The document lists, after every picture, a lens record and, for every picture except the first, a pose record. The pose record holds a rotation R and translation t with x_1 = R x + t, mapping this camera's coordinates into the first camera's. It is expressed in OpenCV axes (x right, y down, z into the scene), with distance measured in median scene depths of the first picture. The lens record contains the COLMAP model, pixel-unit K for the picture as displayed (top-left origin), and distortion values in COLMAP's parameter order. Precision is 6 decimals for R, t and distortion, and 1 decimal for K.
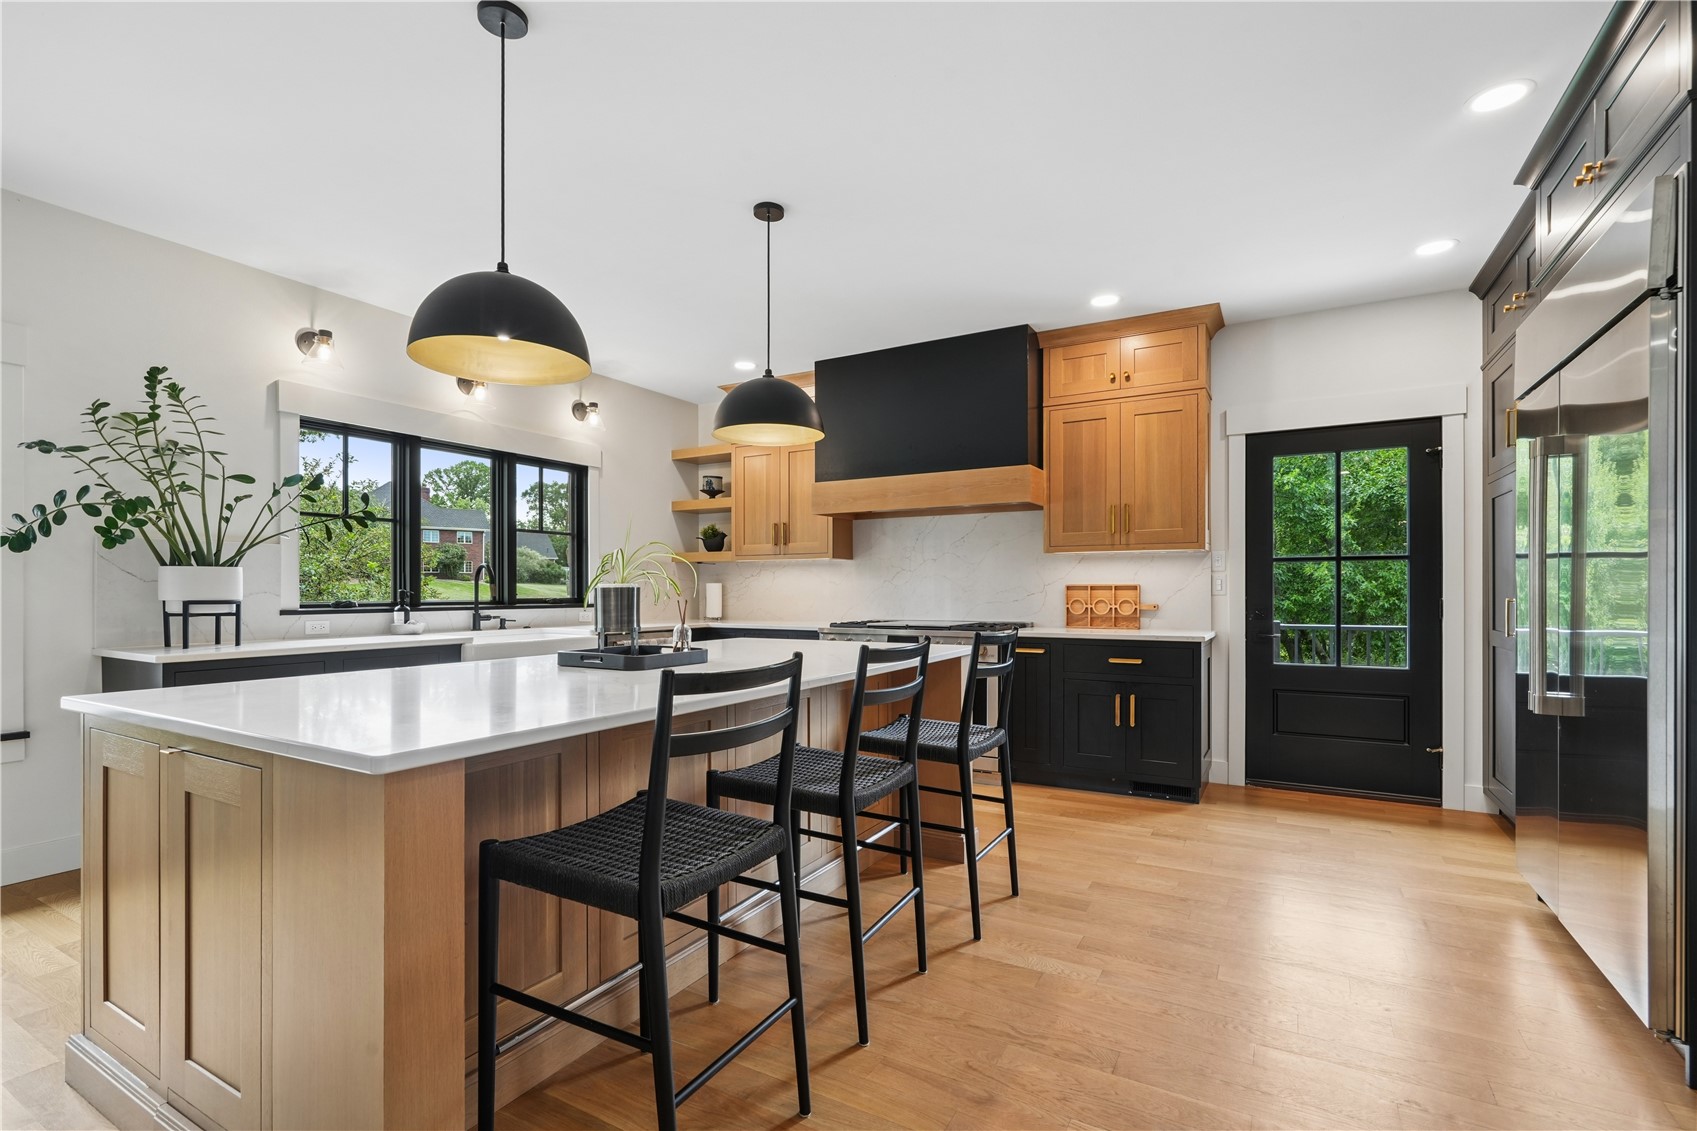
lens RADIAL K [[768.3, 0, 849.5], [0, 768.3, 599.9], [0, 0, 1]] dist [0.001287, 0.000201]
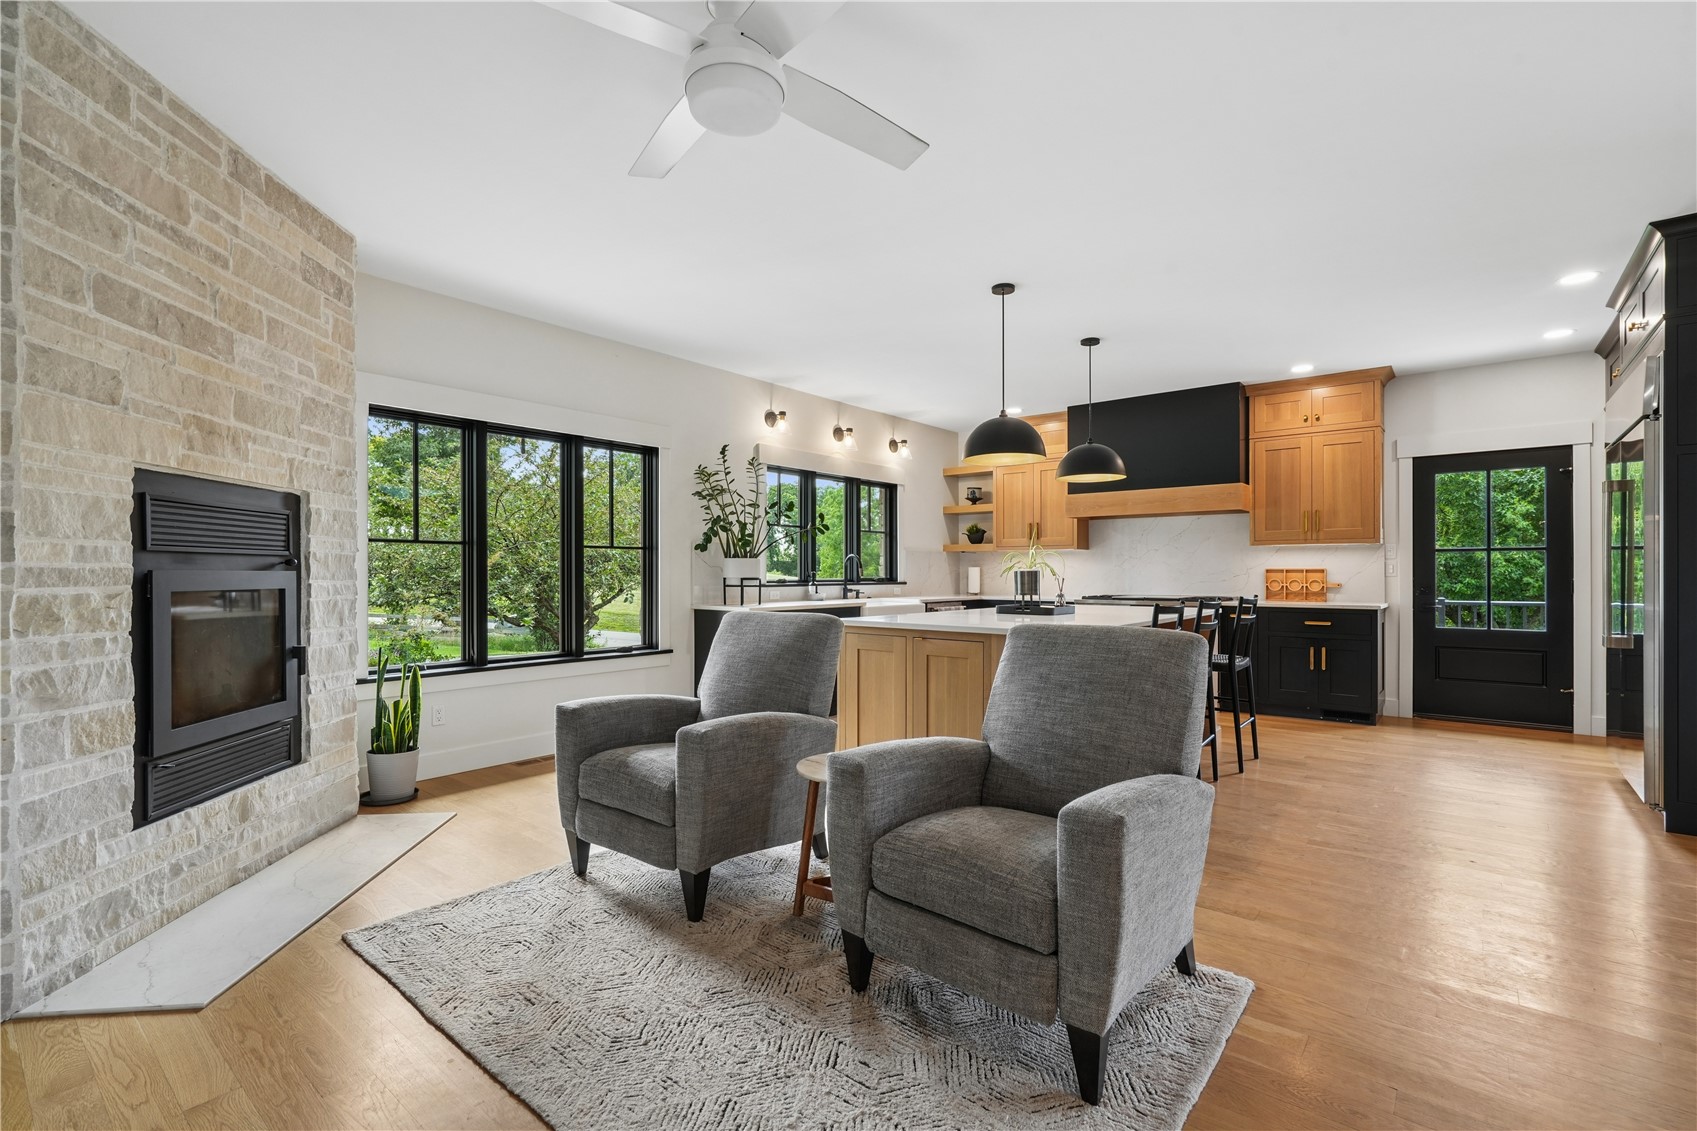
lens RADIAL K [[766.4, 0, 842.9], [0, 766.4, 576.5], [0, 0, 1]] dist [-0.001958, 0.000152]
pose [[0.986074, 0.002375, -0.166291, -0.247160], [-0.003690, 0.999964, -0.007594, 0.007559], [0.166267, 0.008102, 0.986047, -0.490550]]
